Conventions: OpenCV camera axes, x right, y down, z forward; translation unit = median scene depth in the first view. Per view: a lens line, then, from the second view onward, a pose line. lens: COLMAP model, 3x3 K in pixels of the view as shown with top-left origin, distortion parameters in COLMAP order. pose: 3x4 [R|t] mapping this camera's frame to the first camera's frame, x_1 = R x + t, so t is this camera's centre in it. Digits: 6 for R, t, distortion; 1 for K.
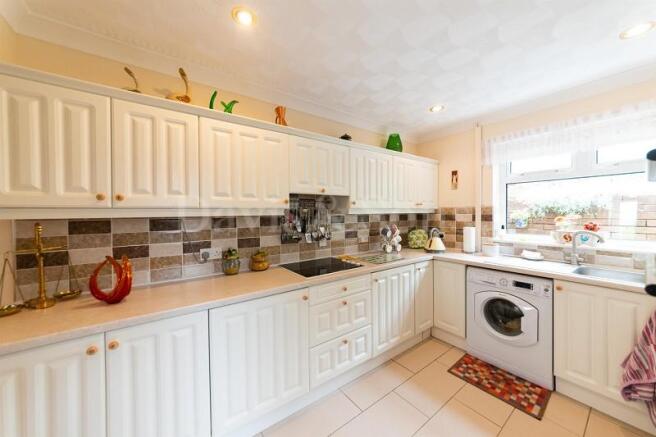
lens RADIAL K [[234.1, 0, 333.3], [0, 234.1, 213.8], [0, 0, 1]] dist [-0.002829, 0.000410]
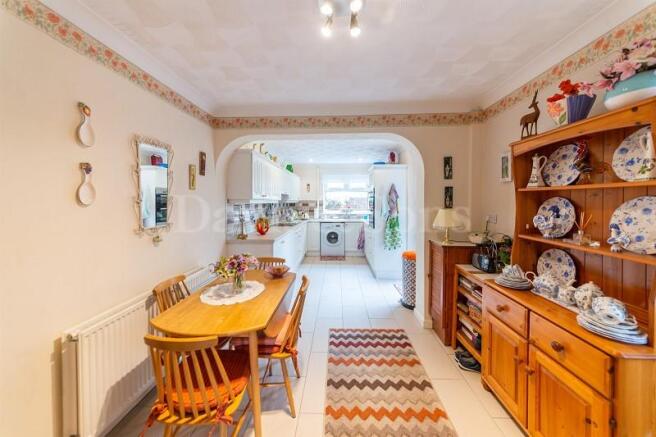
lens RADIAL K [[234.1, 0, 332.4], [0, 234.1, 205.9], [0, 0, 1]] dist [-0.002829, 0.000410]
pose [[0.620530, -0.008844, 0.784132, -1.275509], [0.007576, 0.999957, 0.005283, 0.020685], [-0.784146, 0.002662, 0.620571, -0.666236]]
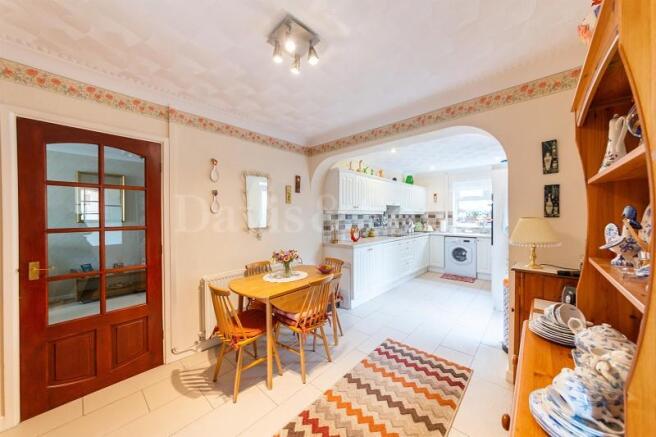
lens RADIAL K [[234.1, 0, 330.7], [0, 234.1, 217.7], [0, 0, 1]] dist [-0.002829, 0.000410]
pose [[0.979479, -0.000698, 0.201547, -0.929854], [0.002102, 0.999975, -0.006751, 0.045553], [-0.201537, 0.007036, 0.979456, -0.971422]]
